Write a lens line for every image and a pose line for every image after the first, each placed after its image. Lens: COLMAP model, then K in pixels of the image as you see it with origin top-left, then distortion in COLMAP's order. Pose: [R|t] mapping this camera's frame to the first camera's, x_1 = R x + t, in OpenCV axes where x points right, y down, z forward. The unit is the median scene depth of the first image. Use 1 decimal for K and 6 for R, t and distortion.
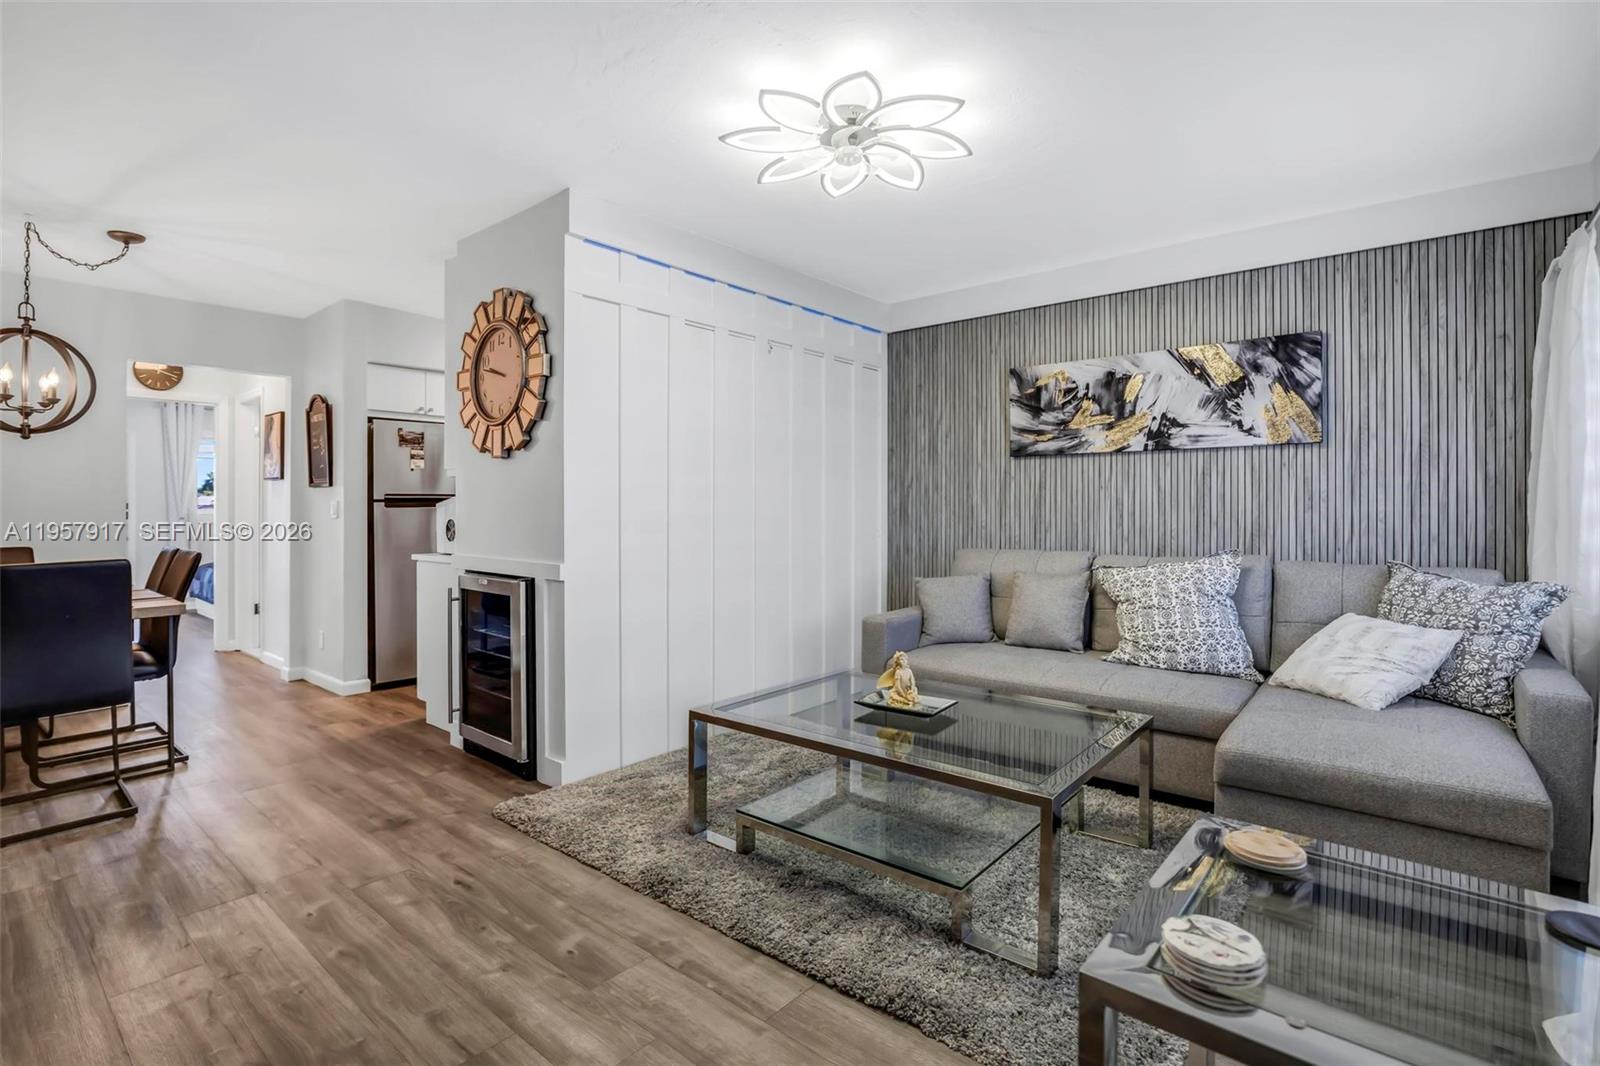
lens RADIAL K [[756.9, 0, 800.9], [0, 756.9, 521.2], [0, 0, 1]] dist [-0.020957, 0.000859]
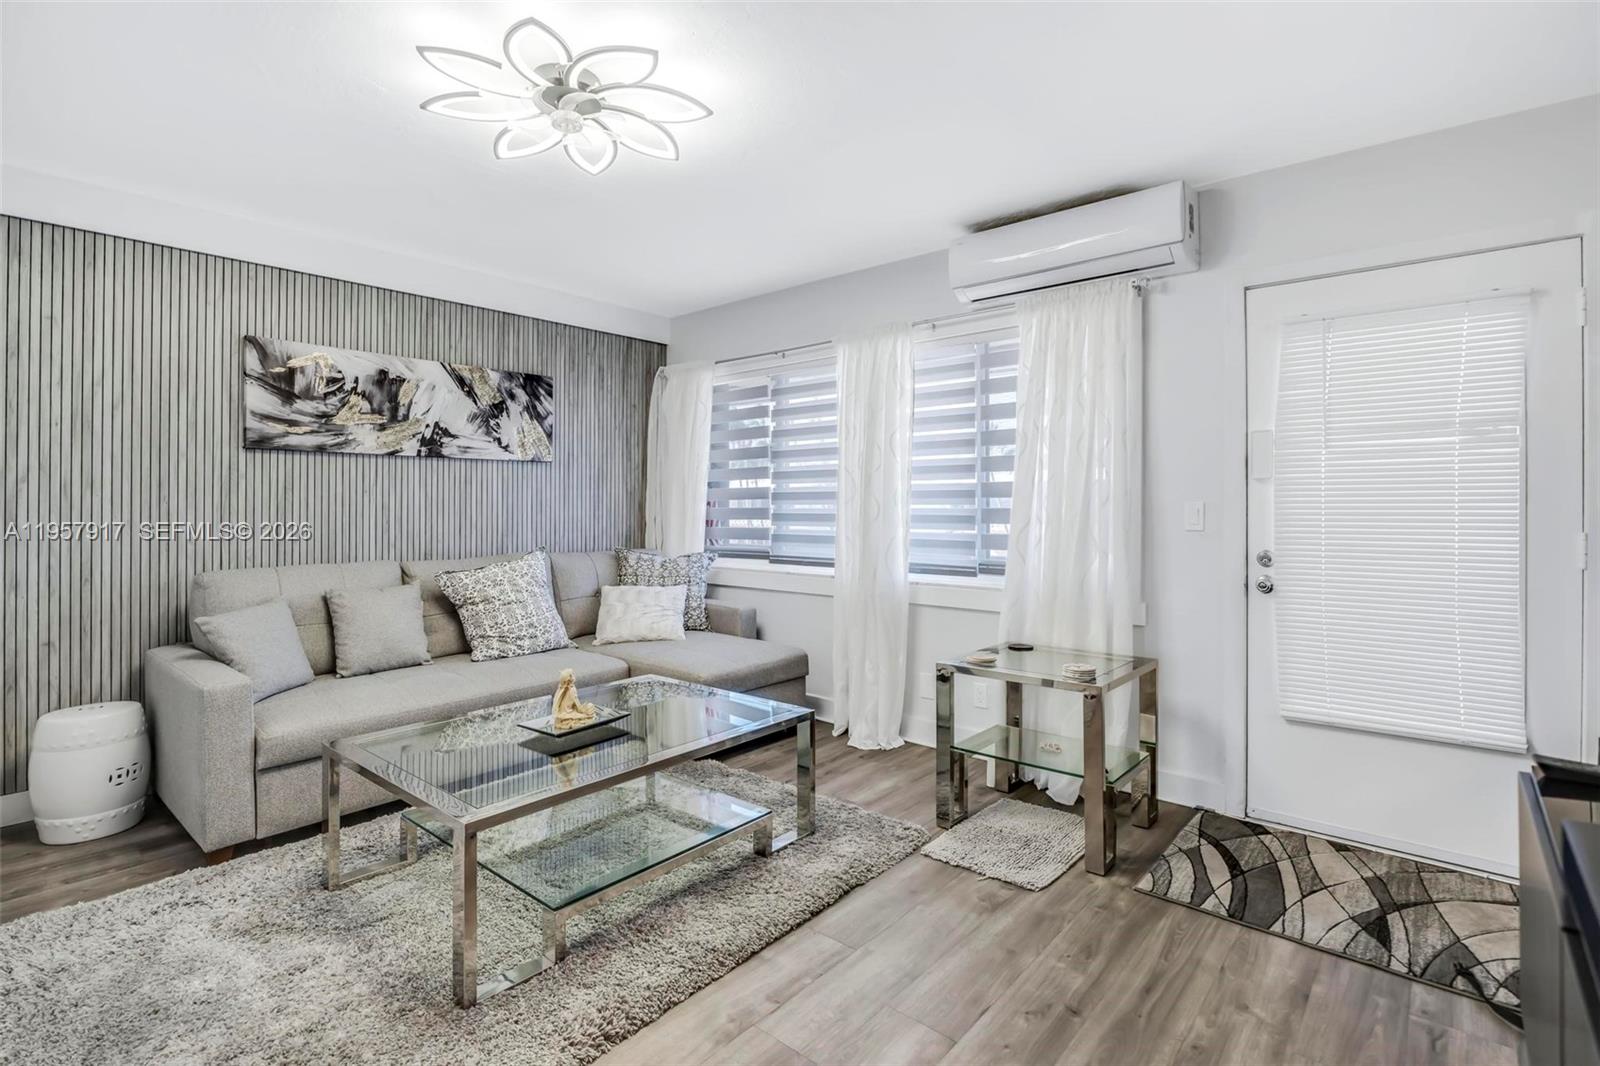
lens RADIAL K [[756.9, 0, 817.2], [0, 756.9, 501.9], [0, 0, 1]] dist [-0.020957, 0.000859]
pose [[0.014976, 0.009462, 0.999843, -0.550079], [0.023254, 0.999681, -0.009809, -0.010327], [-0.999617, 0.023397, 0.014751, 0.460073]]
